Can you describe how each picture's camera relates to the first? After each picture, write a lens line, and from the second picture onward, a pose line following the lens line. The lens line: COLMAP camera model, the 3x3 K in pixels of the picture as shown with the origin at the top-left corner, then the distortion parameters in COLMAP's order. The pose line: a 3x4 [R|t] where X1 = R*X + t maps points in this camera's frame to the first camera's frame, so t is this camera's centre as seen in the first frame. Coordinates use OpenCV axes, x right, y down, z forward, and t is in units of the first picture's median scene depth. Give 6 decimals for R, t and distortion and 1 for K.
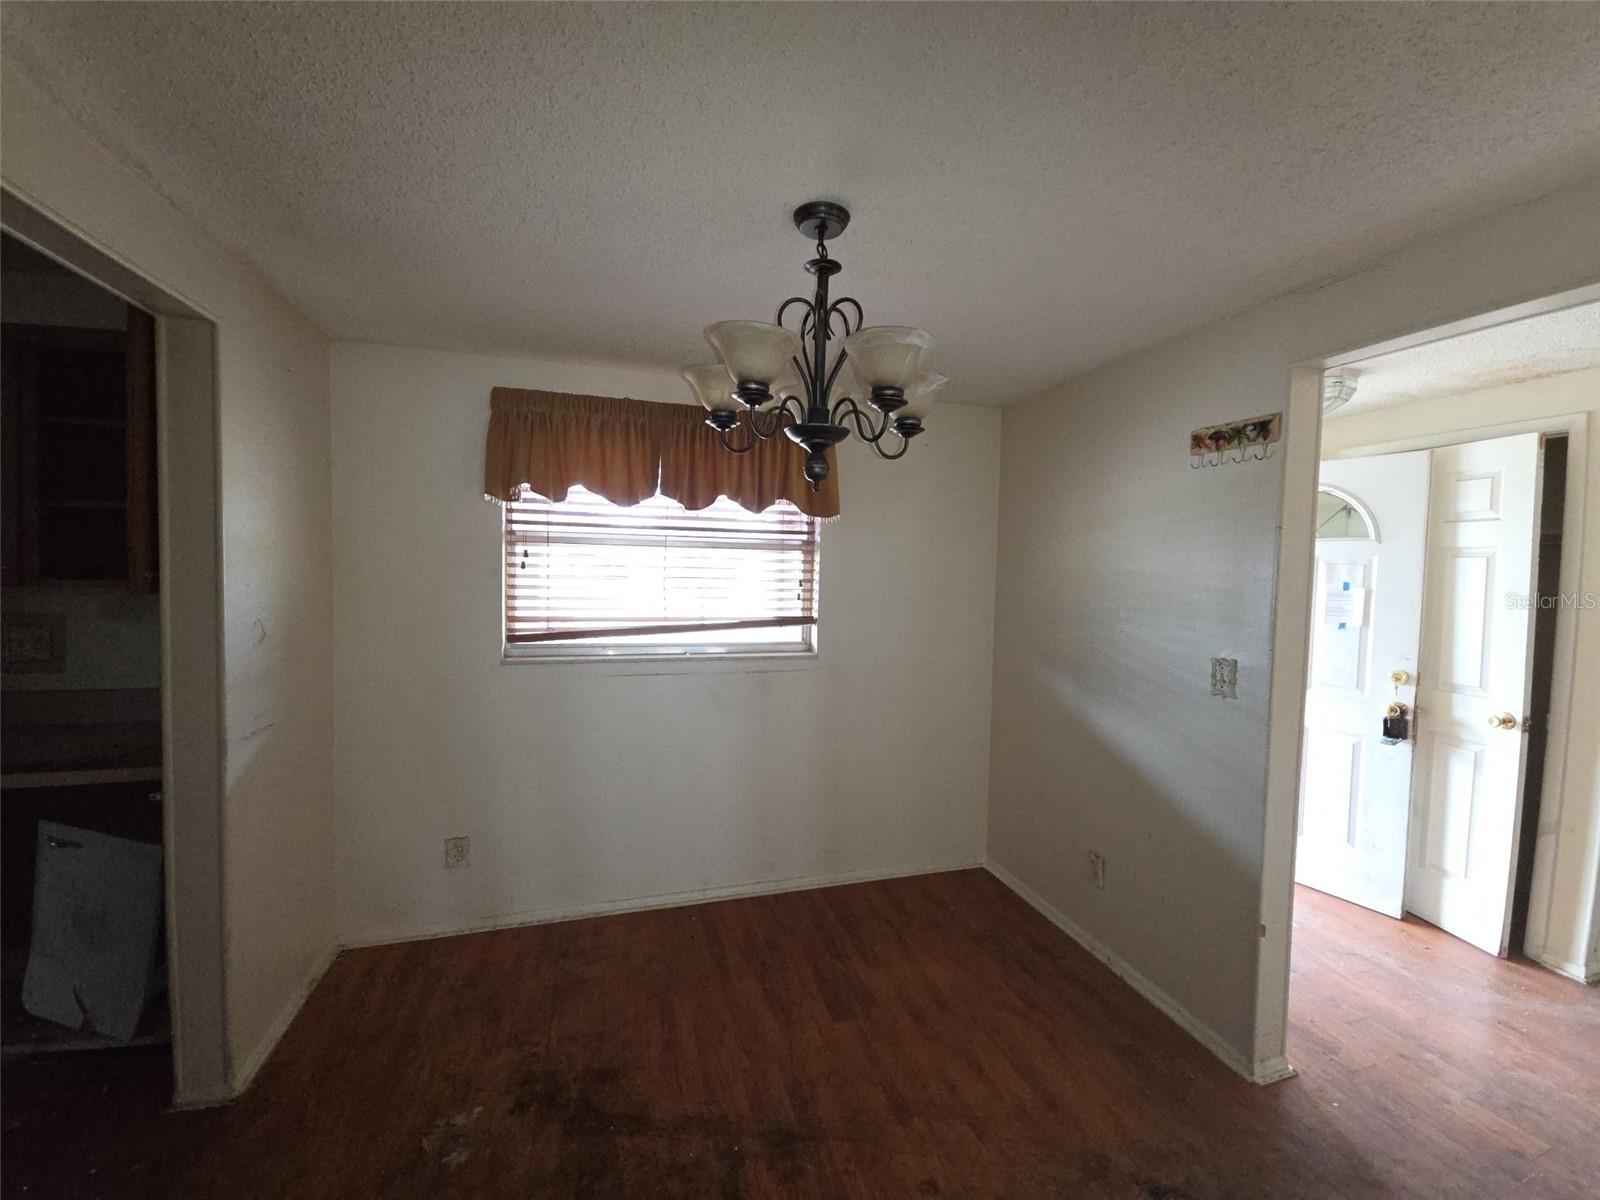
lens RADIAL K [[652.8, 0, 802.8], [0, 652.8, 598.6], [0, 0, 1]] dist [0.012462, -0.006184]
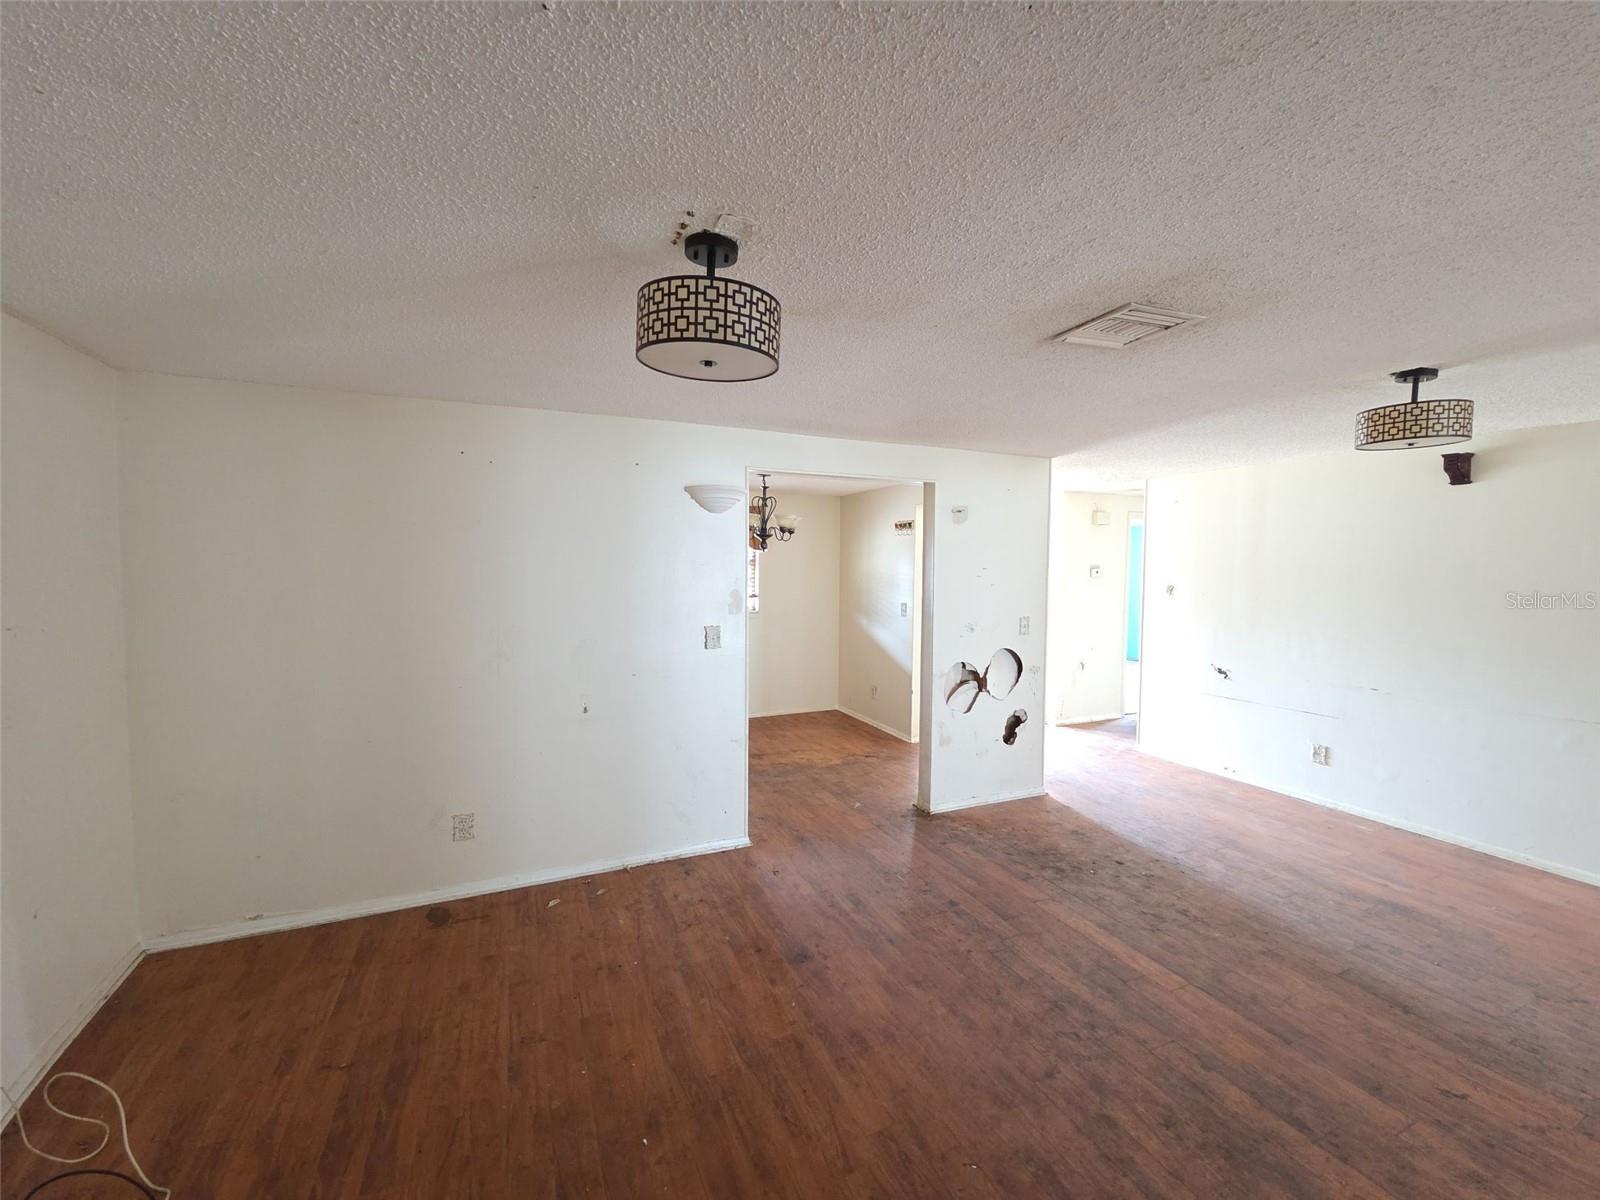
lens RADIAL K [[652.8, 0, 802.8], [0, 652.8, 598.6], [0, 0, 1]] dist [0.012462, -0.006184]
pose [[0.991889, -0.020386, 0.125462, -0.151313], [0.019648, 0.999782, 0.007118, 0.042824], [-0.125580, -0.004596, 0.992073, -1.738867]]
